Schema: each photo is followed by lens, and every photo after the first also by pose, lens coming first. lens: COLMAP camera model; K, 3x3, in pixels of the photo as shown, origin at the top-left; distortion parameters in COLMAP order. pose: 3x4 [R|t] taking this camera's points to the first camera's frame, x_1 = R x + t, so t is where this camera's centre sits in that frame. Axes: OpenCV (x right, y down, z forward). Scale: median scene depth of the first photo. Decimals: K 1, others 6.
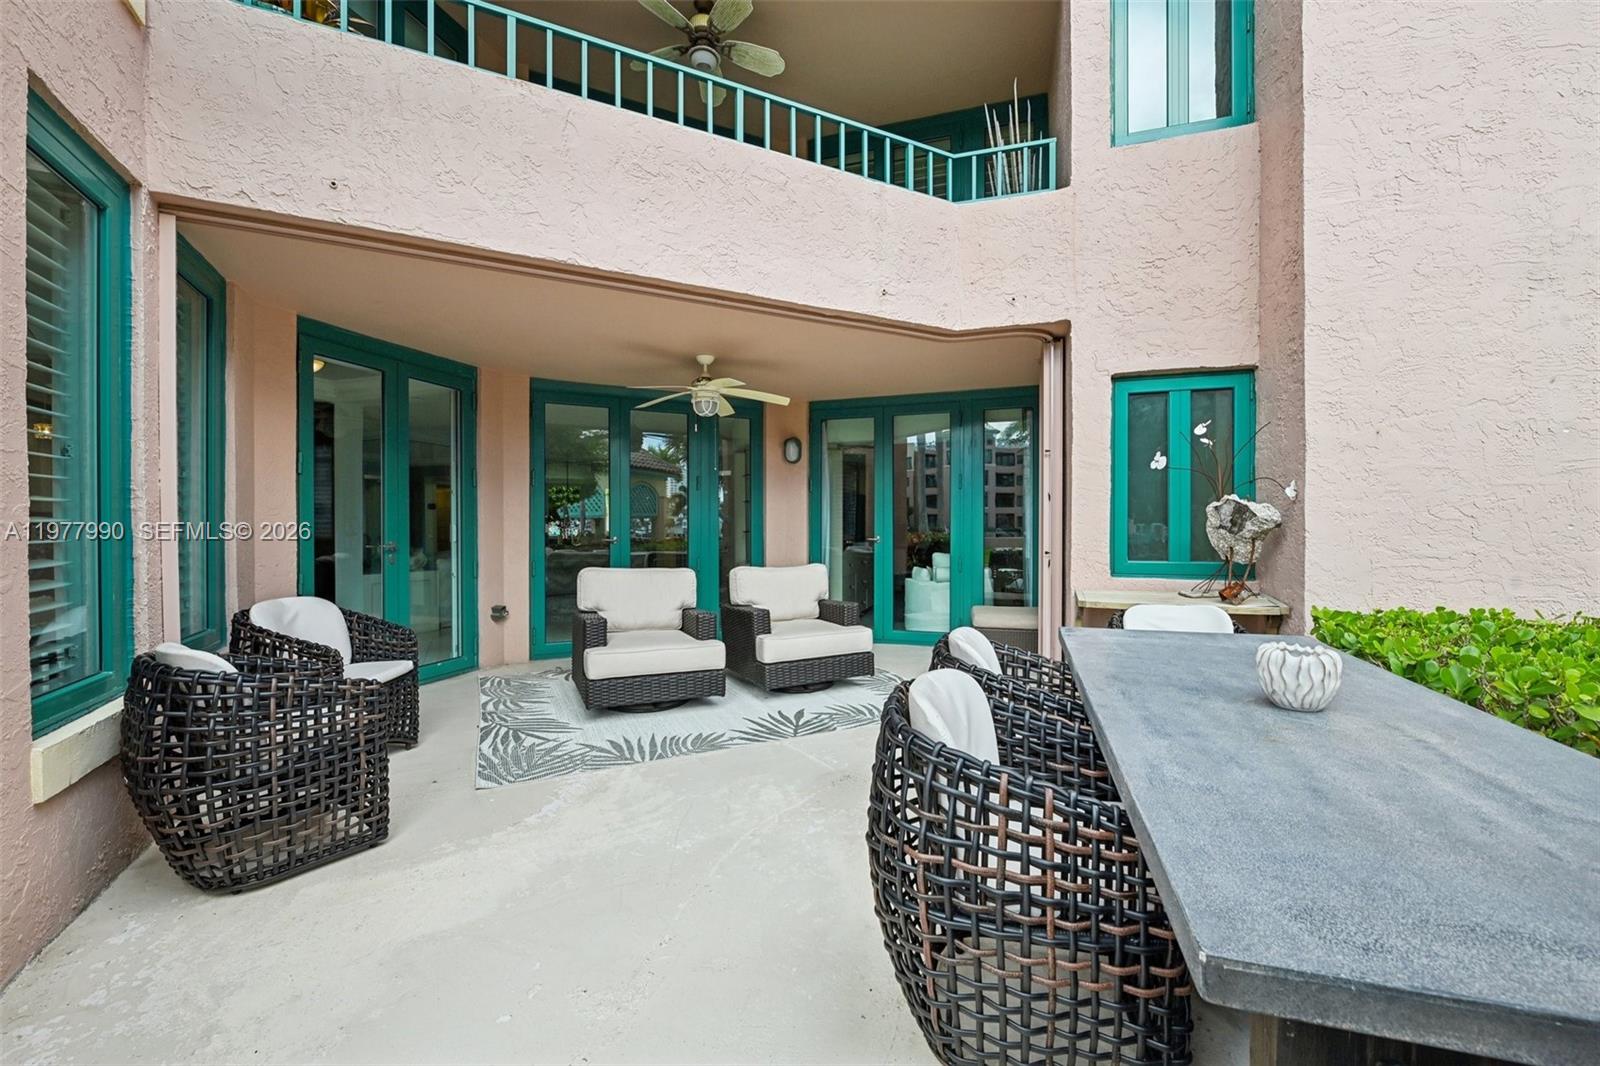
lens RADIAL K [[634.9, 0, 800.0], [0, 634.9, 533.0], [0, 0, 1]] dist [-0.009436, -0.000185]
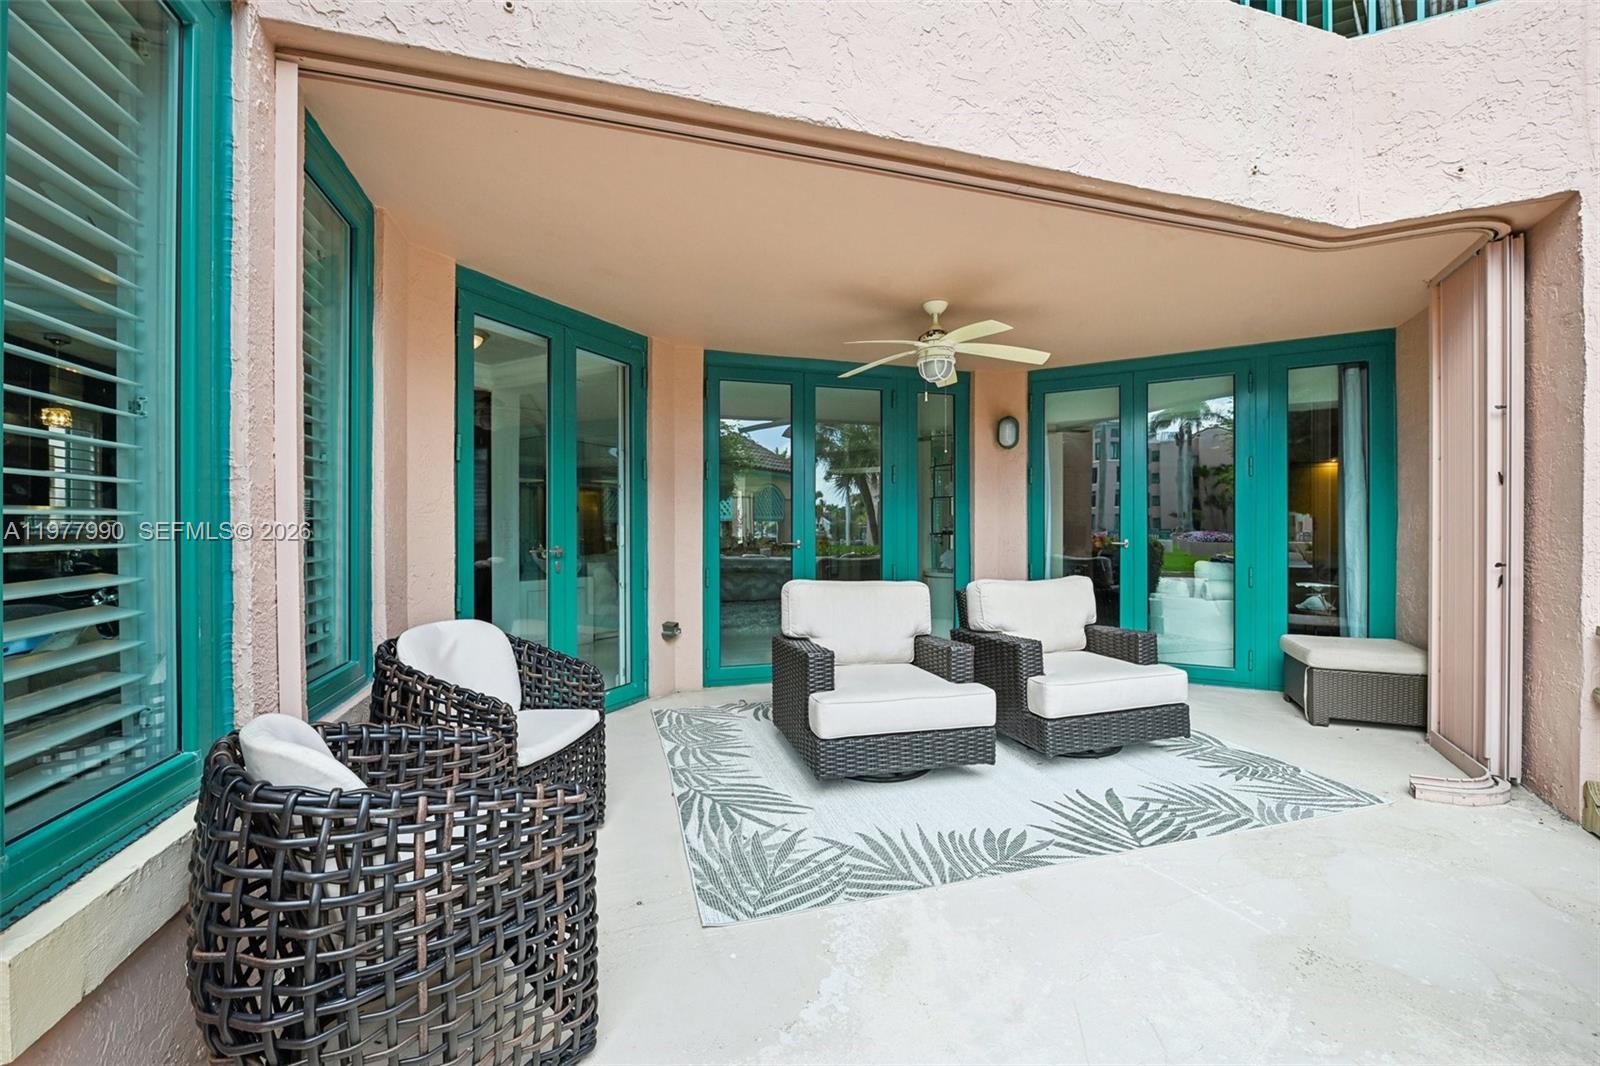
lens RADIAL K [[634.9, 0, 800.0], [0, 634.9, 533.0], [0, 0, 1]] dist [-0.009436, -0.000185]
pose [[0.985552, -0.000919, -0.169373, -0.242686], [0.000030, 0.999986, -0.005254, 0.002089], [0.169375, 0.005173, 0.985538, 0.298386]]
